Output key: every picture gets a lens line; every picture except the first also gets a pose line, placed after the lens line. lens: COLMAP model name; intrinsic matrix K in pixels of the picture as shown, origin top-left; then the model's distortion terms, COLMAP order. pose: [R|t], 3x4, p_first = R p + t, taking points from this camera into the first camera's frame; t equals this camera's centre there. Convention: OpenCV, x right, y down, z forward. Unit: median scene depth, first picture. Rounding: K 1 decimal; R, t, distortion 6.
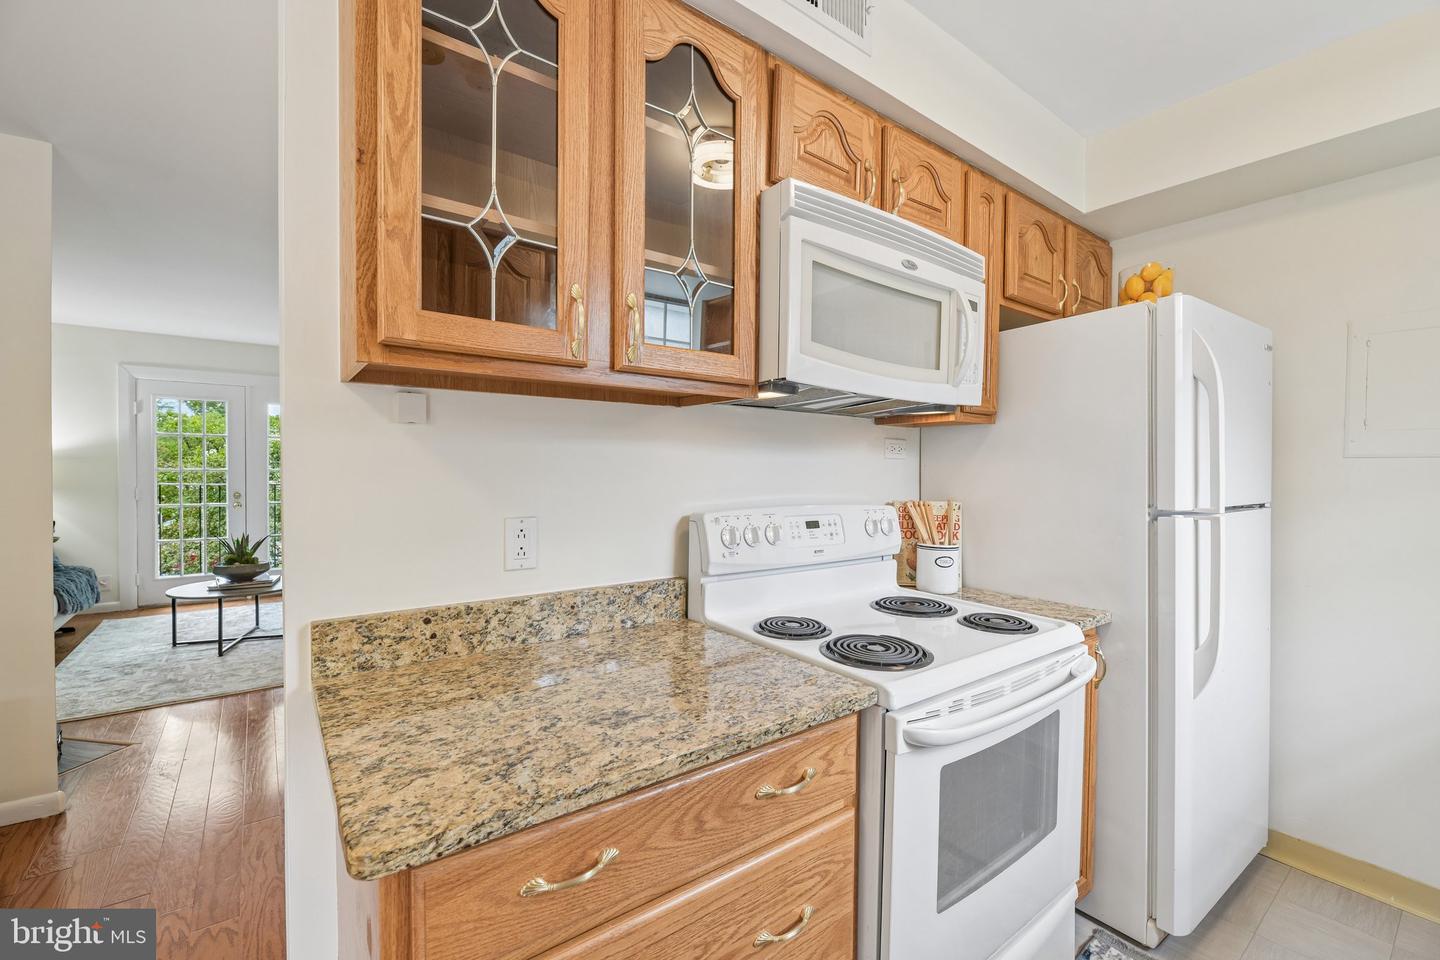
lens RADIAL K [[609.0, 0, 727.1], [0, 609.0, 481.9], [0, 0, 1]] dist [-0.002653, -0.000250]
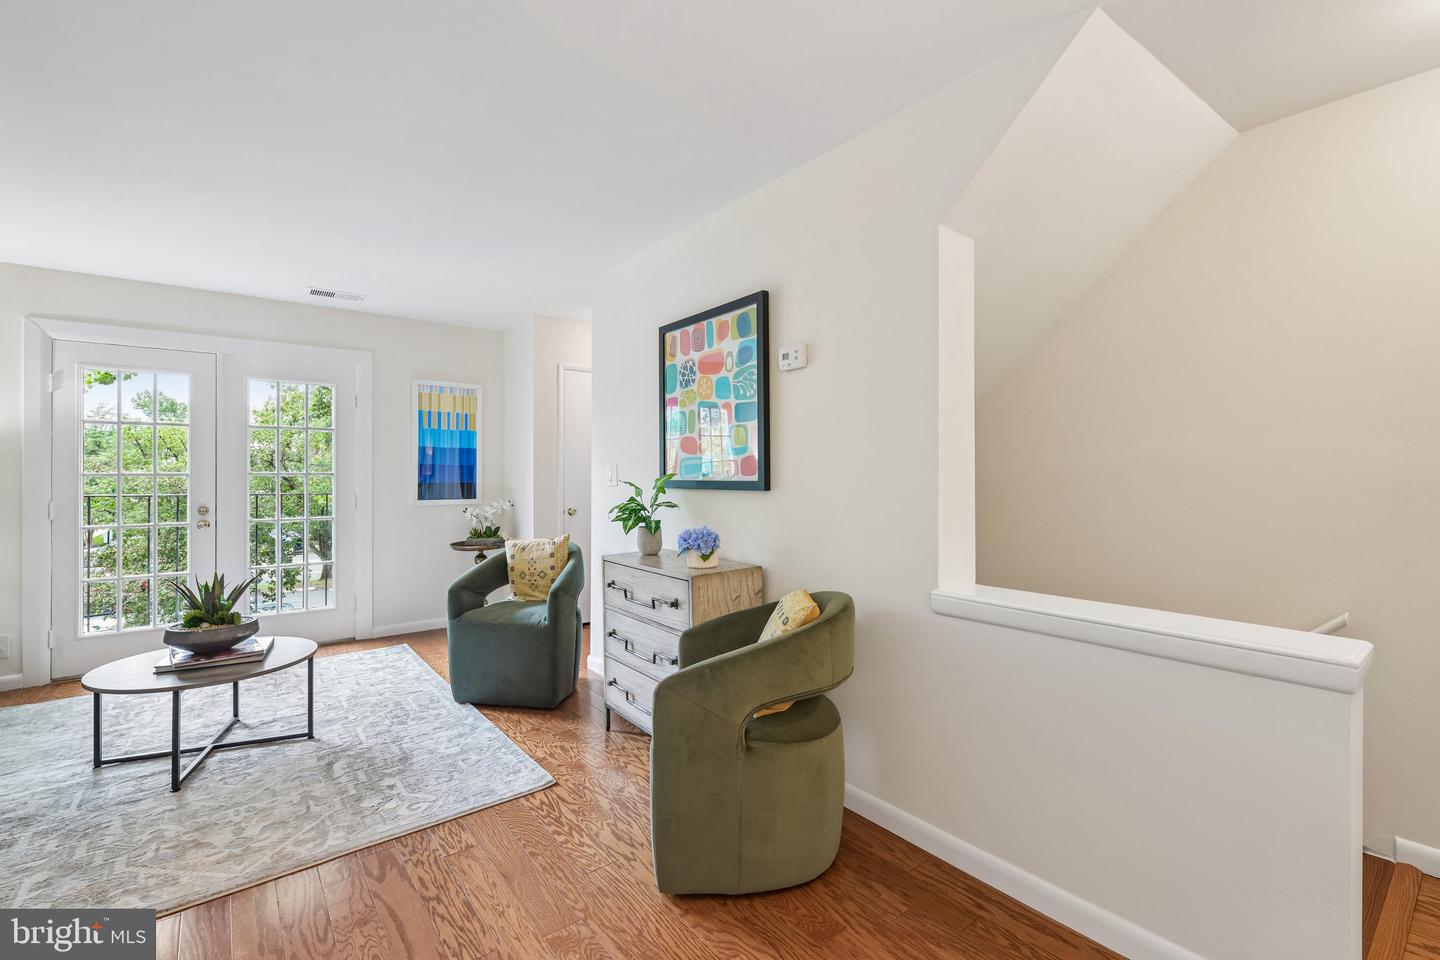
lens RADIAL K [[632.4, 0, 726.1], [0, 632.4, 471.7], [0, 0, 1]] dist [-0.000818, -0.000875]
pose [[0.999758, -0.012802, 0.017883, -0.759467], [0.013221, 0.999636, -0.023532, 0.009812], [-0.017575, 0.023762, 0.999563, 0.916730]]
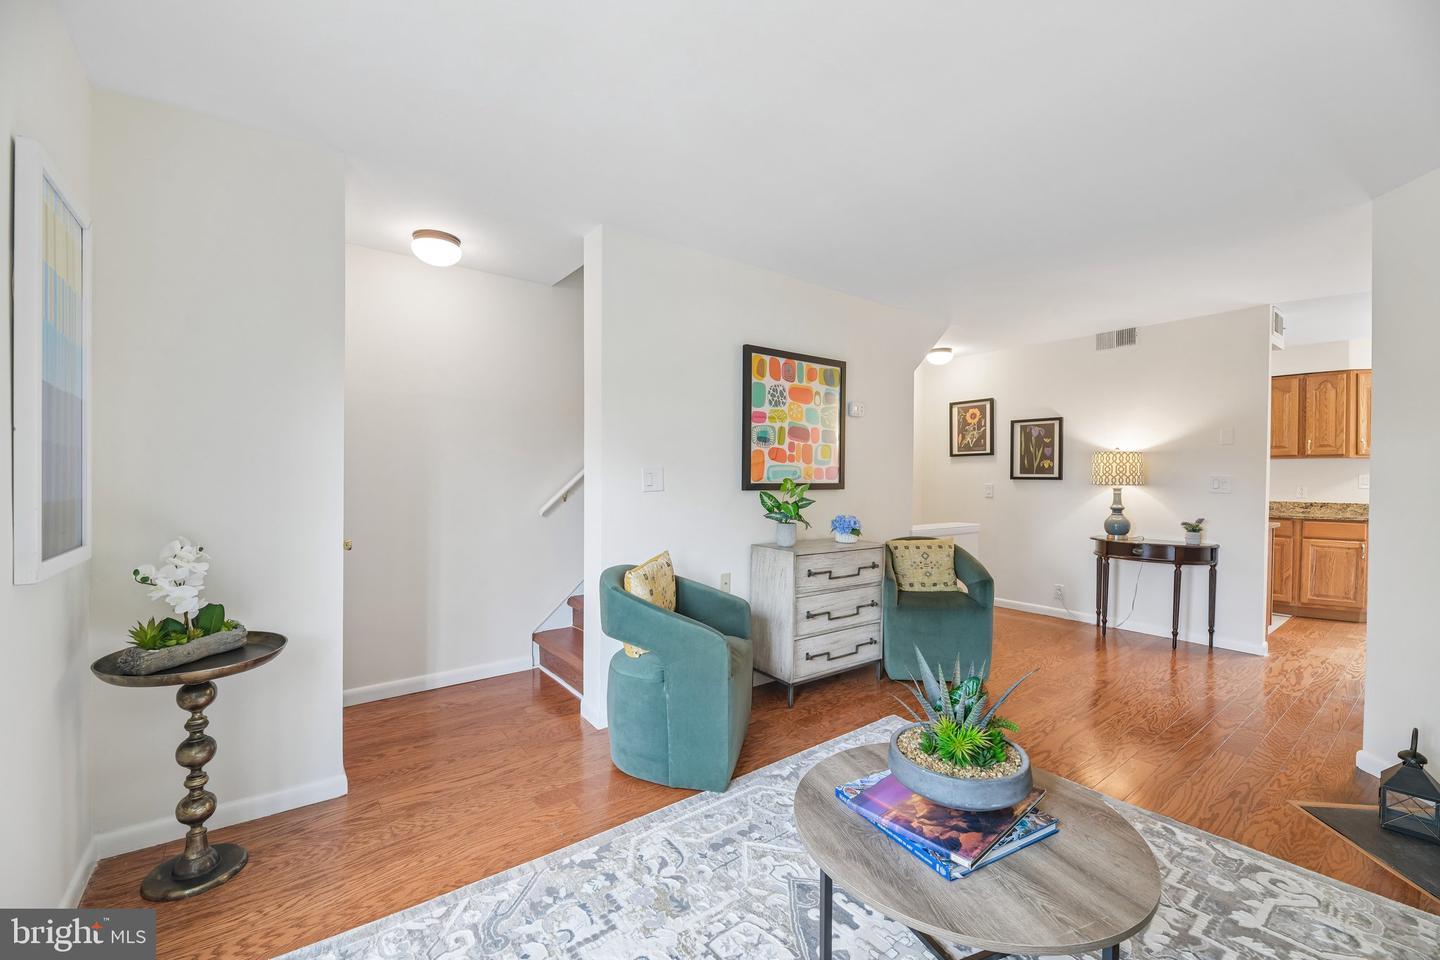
lens RADIAL K [[594.4, 0, 733.3], [0, 594.4, 481.5], [0, 0, 1]] dist [0.001369, 0.000082]
pose [[-0.016828, -0.020648, 0.999645, -2.937060], [0.013427, 0.999692, 0.020875, -0.061993], [-0.999768, 0.013773, -0.016546, 2.936591]]
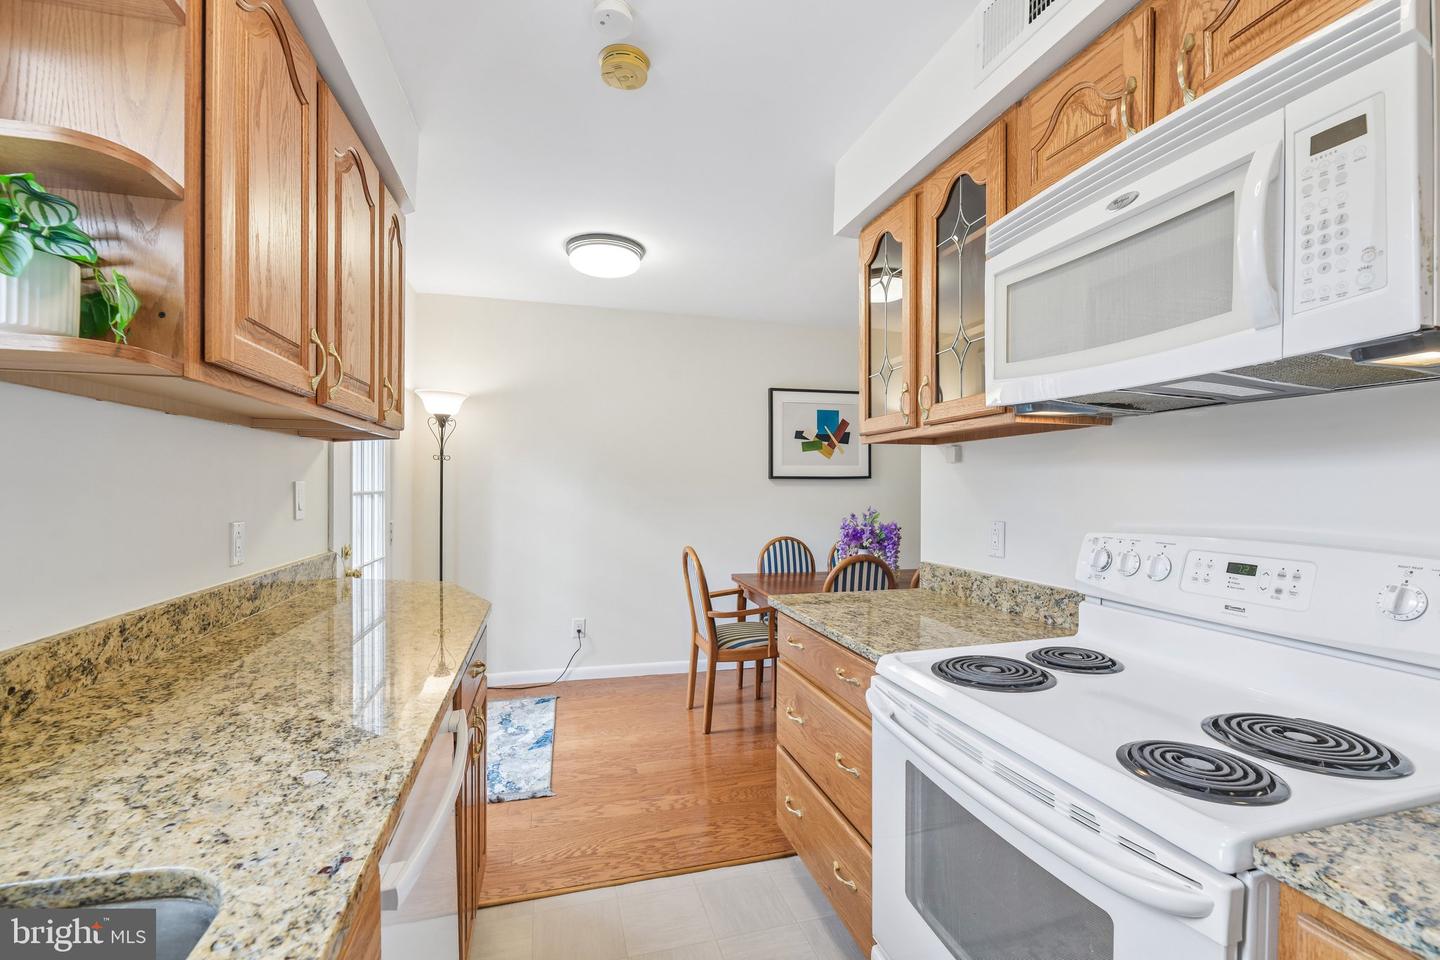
lens RADIAL K [[614.4, 0, 721.7], [0, 614.4, 489.1], [0, 0, 1]] dist [-0.000607, -0.000226]
pose [[-0.369490, -0.007510, -0.929204, 1.018448], [-0.028910, 0.999576, 0.003417, -0.003751], [0.928785, 0.028126, -0.369551, 0.740998]]
